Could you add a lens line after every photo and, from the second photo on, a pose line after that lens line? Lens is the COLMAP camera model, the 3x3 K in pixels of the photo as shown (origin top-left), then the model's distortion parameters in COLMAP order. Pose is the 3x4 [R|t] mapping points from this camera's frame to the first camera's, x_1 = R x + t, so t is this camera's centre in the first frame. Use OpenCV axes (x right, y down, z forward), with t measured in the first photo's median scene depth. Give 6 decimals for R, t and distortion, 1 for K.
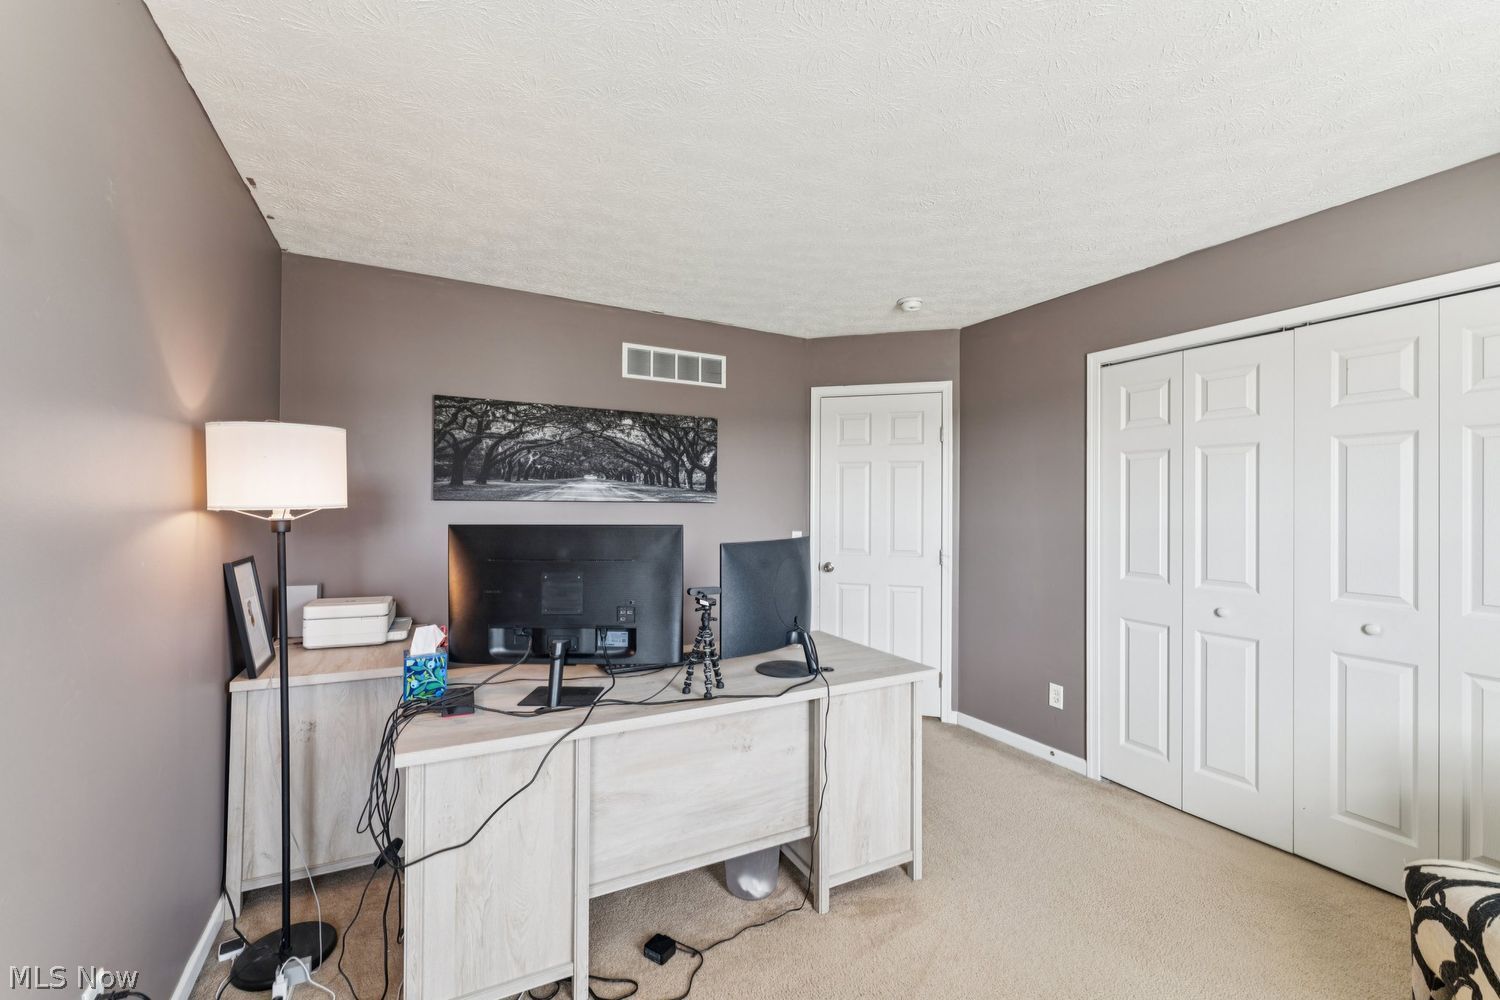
lens RADIAL K [[607.2, 0, 747.6], [0, 607.2, 495.7], [0, 0, 1]] dist [0.000625, 0.000080]
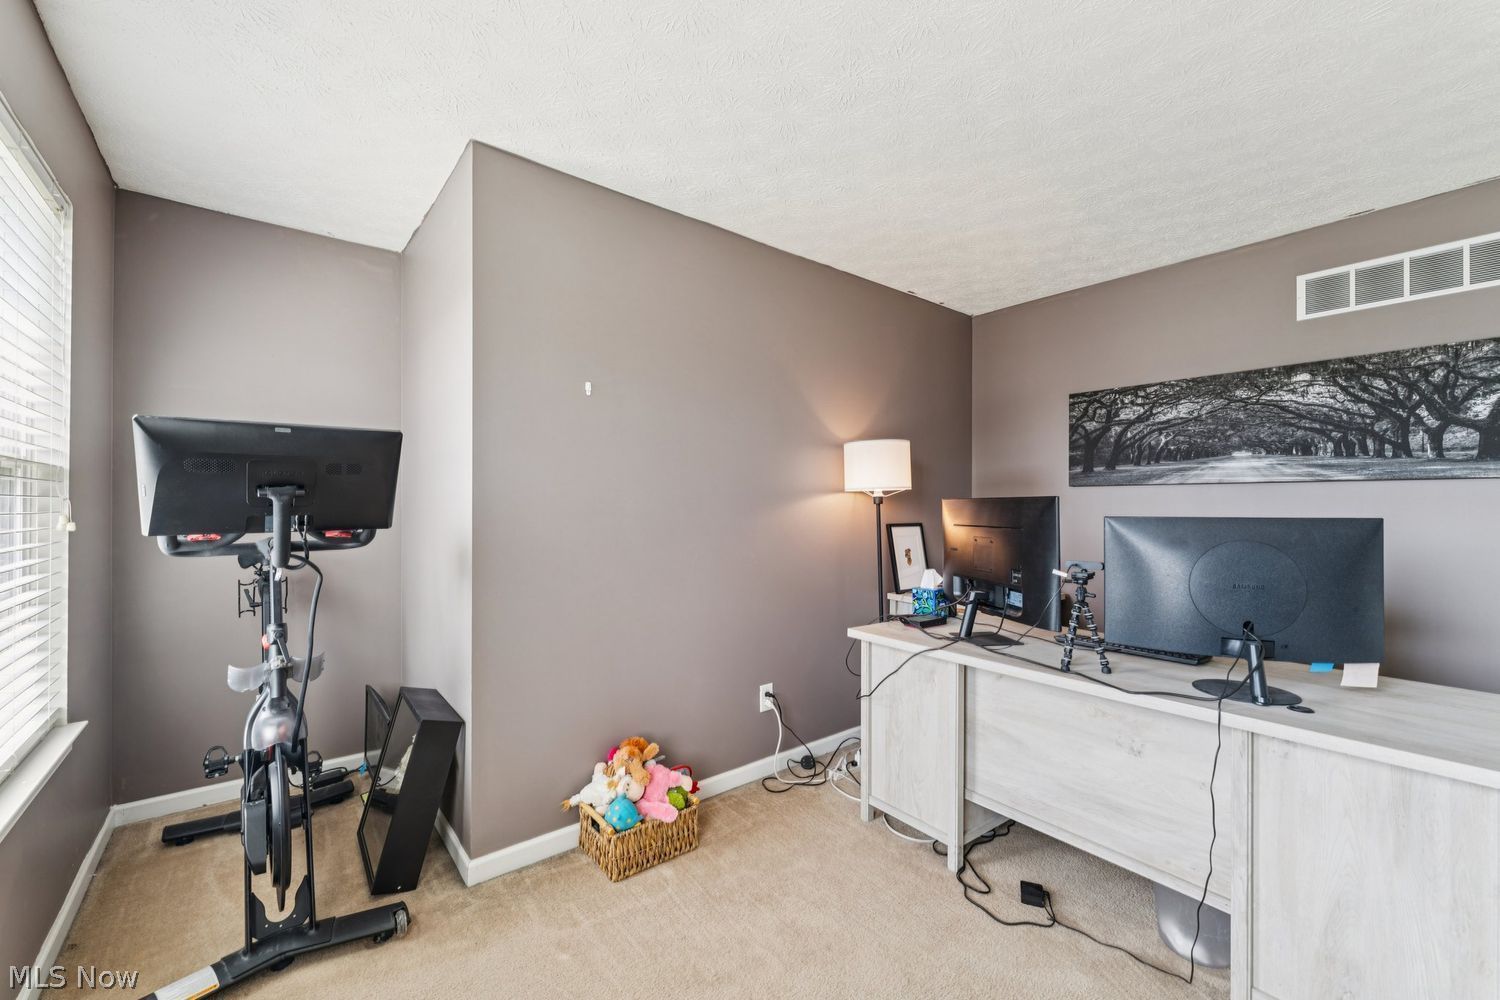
lens RADIAL K [[607.2, 0, 747.6], [0, 607.2, 495.7], [0, 0, 1]] dist [0.000625, 0.000080]
pose [[0.177760, -0.020832, -0.983853, 0.459891], [0.013640, 0.999732, -0.018703, 0.034864], [0.983979, -0.010095, 0.177996, 0.182339]]
